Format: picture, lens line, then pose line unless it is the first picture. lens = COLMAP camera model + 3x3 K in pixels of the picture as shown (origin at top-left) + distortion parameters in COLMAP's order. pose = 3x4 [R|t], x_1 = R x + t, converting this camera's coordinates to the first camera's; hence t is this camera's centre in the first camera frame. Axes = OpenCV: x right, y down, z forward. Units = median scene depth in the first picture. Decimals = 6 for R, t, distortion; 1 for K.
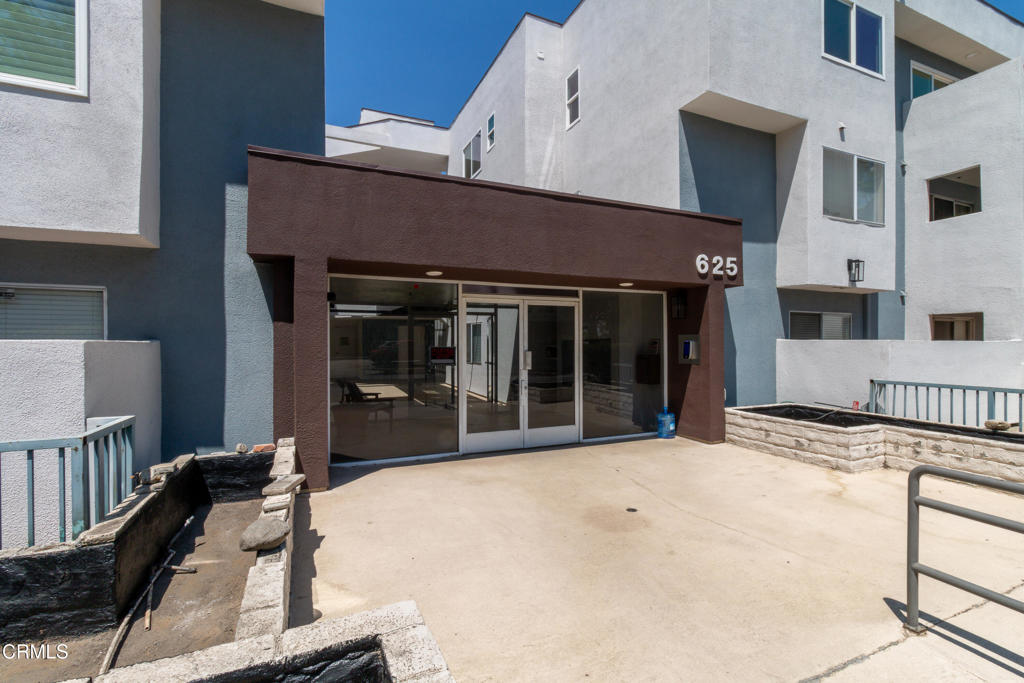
lens RADIAL K [[472.8, 0, 519.2], [0, 472.8, 341.4], [0, 0, 1]] dist [-0.002725, 0.000820]
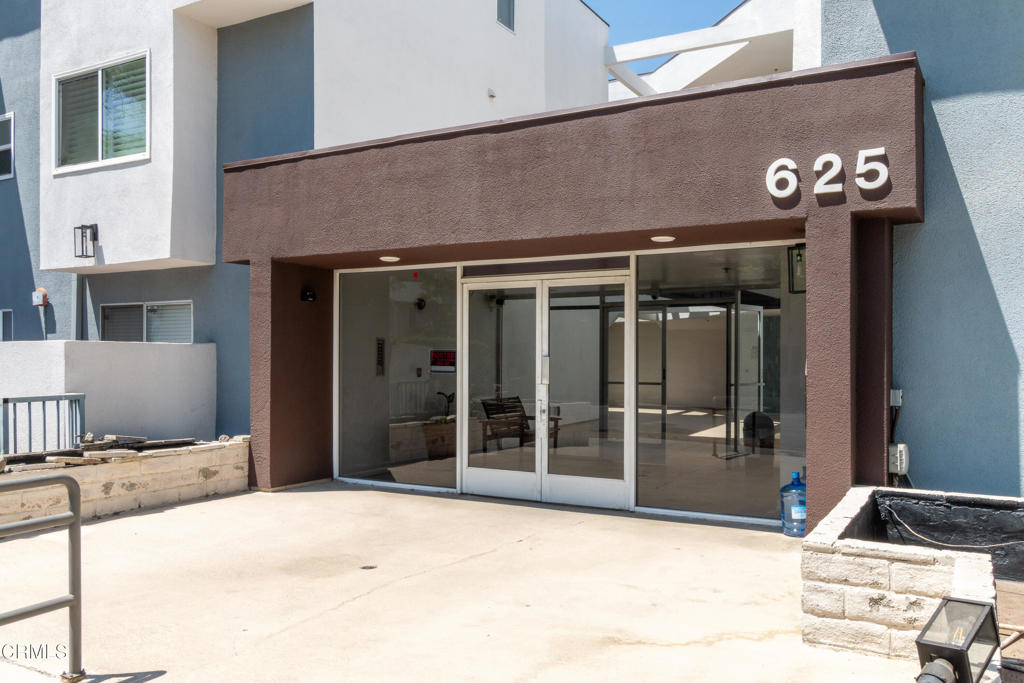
lens RADIAL K [[803.9, 0, 519.3], [0, 803.9, 350.6], [0, 0, 1]] dist [0.001122, 0.001655]
pose [[0.595339, -0.004765, -0.803460, 0.890638], [-0.002659, 0.999965, -0.007901, 0.020889], [0.803470, 0.006840, 0.595306, 0.291190]]
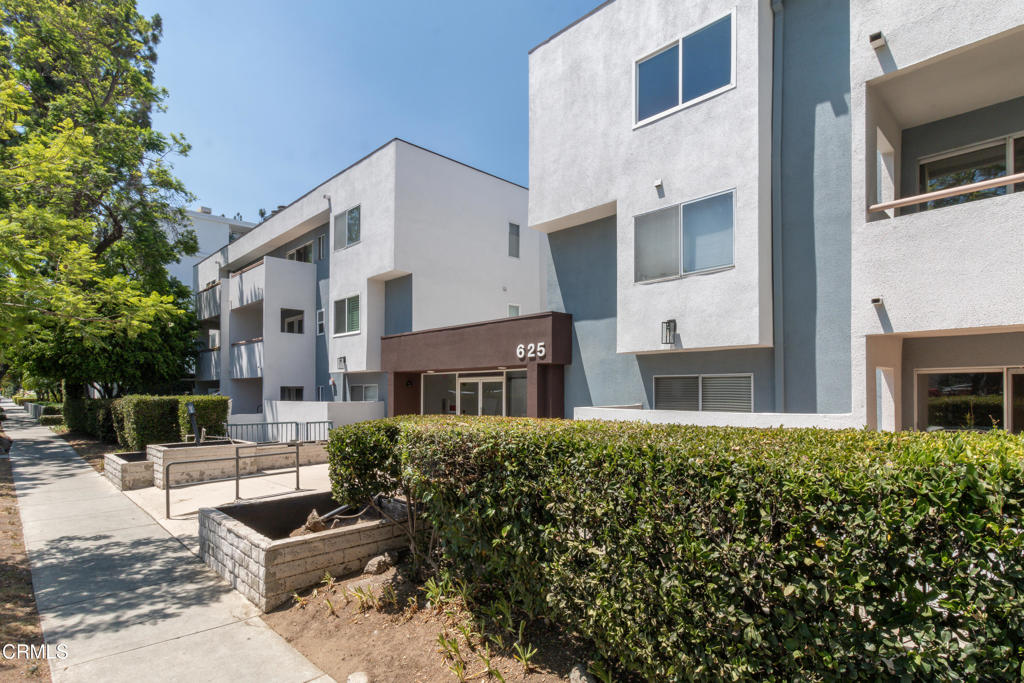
lens RADIAL K [[512.3, 0, 524.2], [0, 512.3, 379.6], [0, 0, 1]] dist [0.000870, -0.000010]
pose [[0.363574, -0.023236, -0.931276, 1.850175], [0.004247, 0.999720, -0.023286, -0.040326], [0.931556, 0.004511, 0.363570, 0.440002]]
